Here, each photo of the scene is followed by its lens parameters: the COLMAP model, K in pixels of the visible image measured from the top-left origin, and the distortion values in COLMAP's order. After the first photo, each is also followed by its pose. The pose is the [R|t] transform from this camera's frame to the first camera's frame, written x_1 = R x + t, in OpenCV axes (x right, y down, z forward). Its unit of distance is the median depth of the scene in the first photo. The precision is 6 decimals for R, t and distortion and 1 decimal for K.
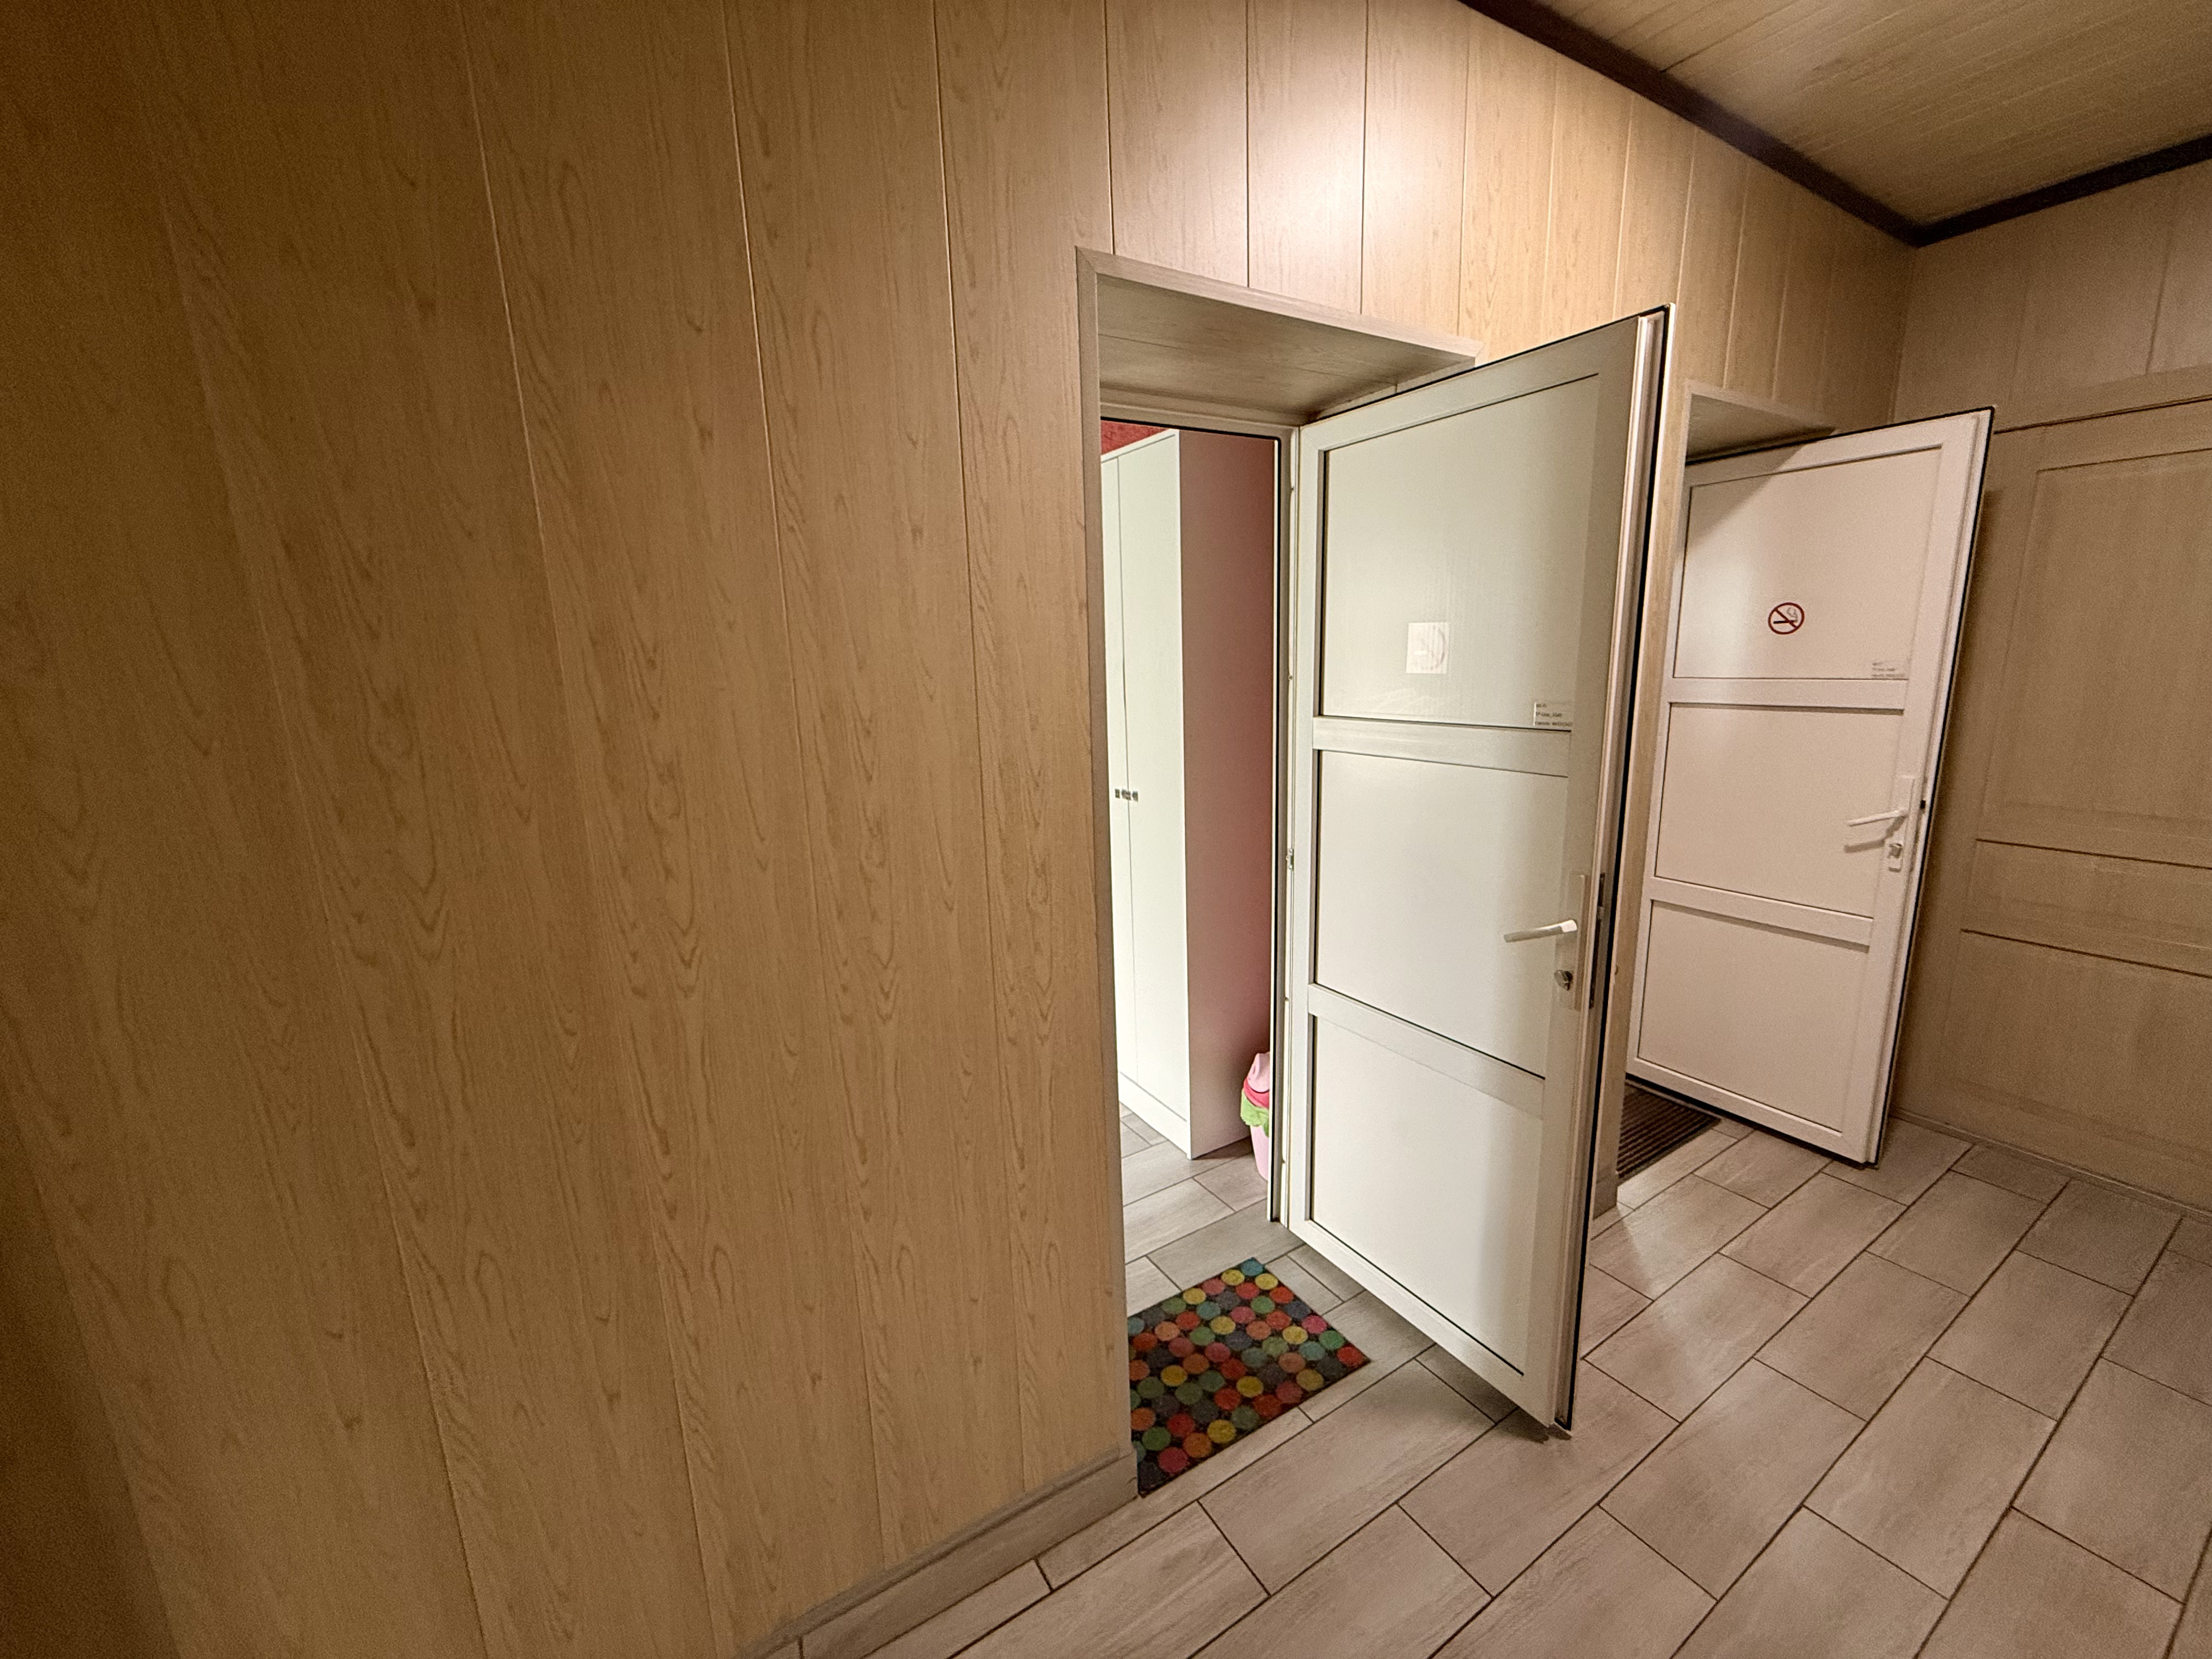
lens RADIAL K [[881.7, 0, 1101.6], [0, 881.7, 829.0], [0, 0, 1]] dist [0.000654, 0.000441]
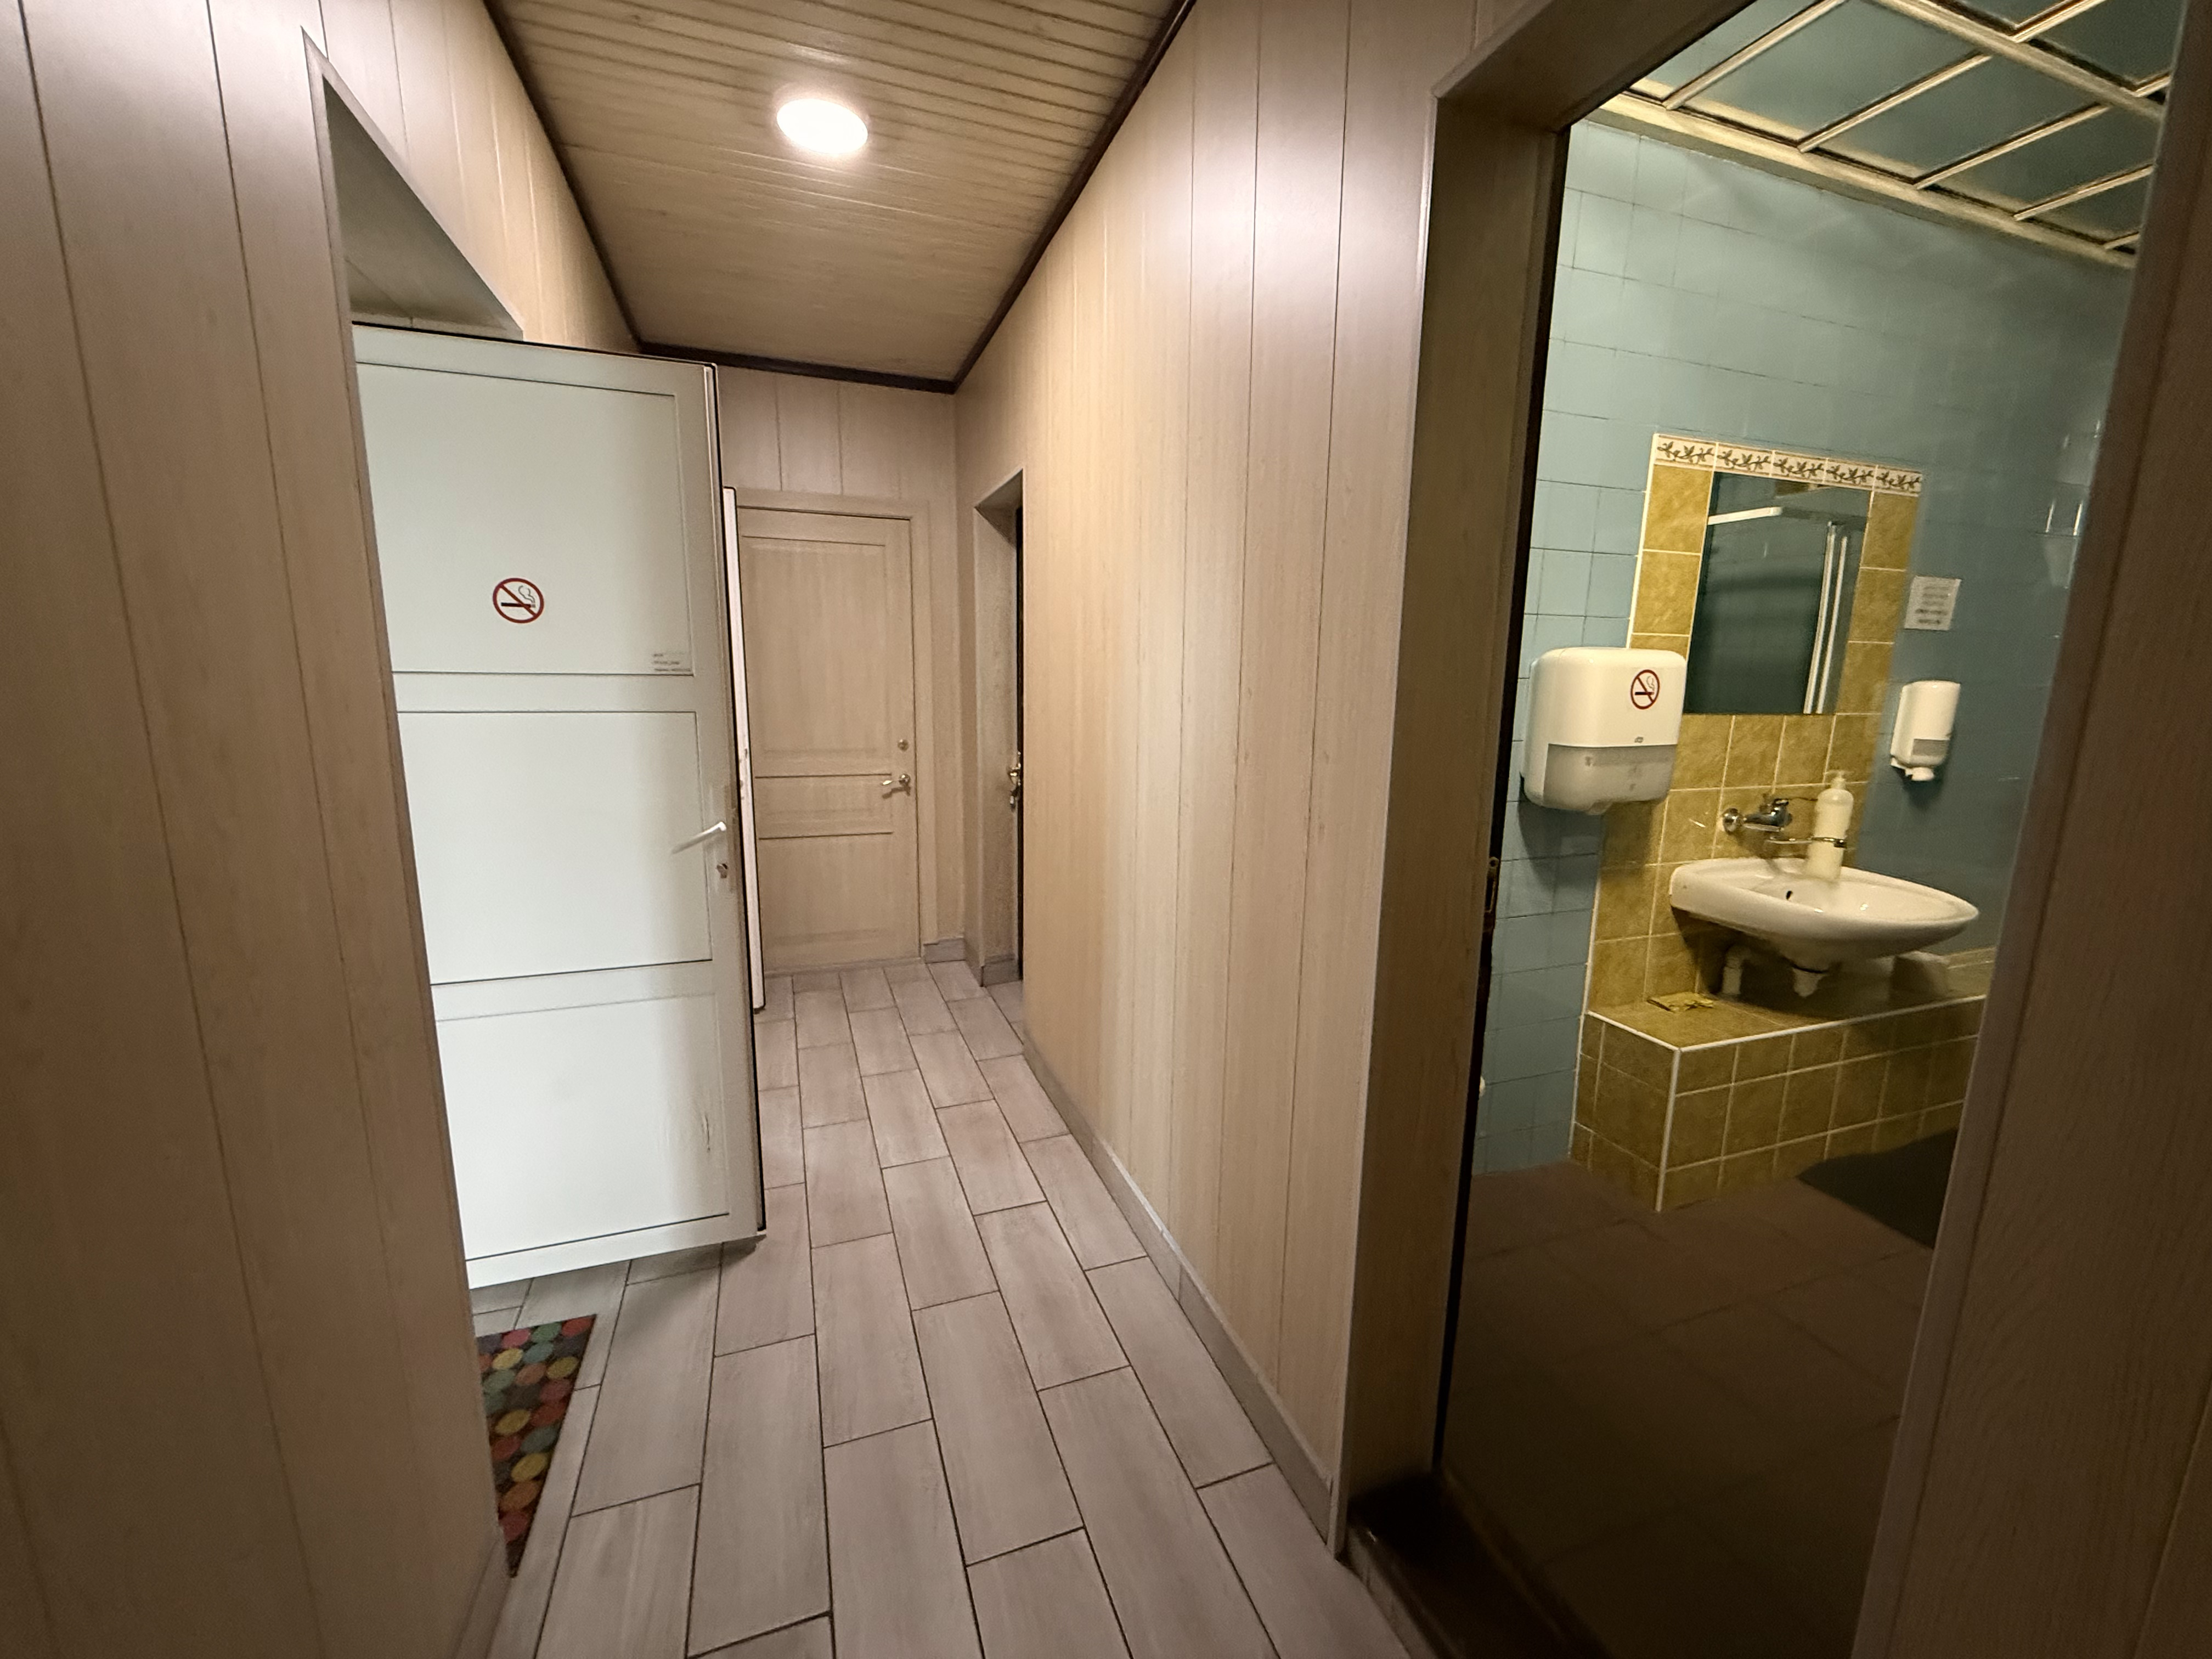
lens RADIAL K [[881.7, 0, 1101.6], [0, 881.7, 829.0], [0, 0, 1]] dist [0.000654, 0.000441]
pose [[0.206815, -0.139914, 0.968324, -0.504710], [0.175286, 0.979007, 0.104020, 0.065004], [-0.962550, 0.148221, 0.226998, 0.150780]]
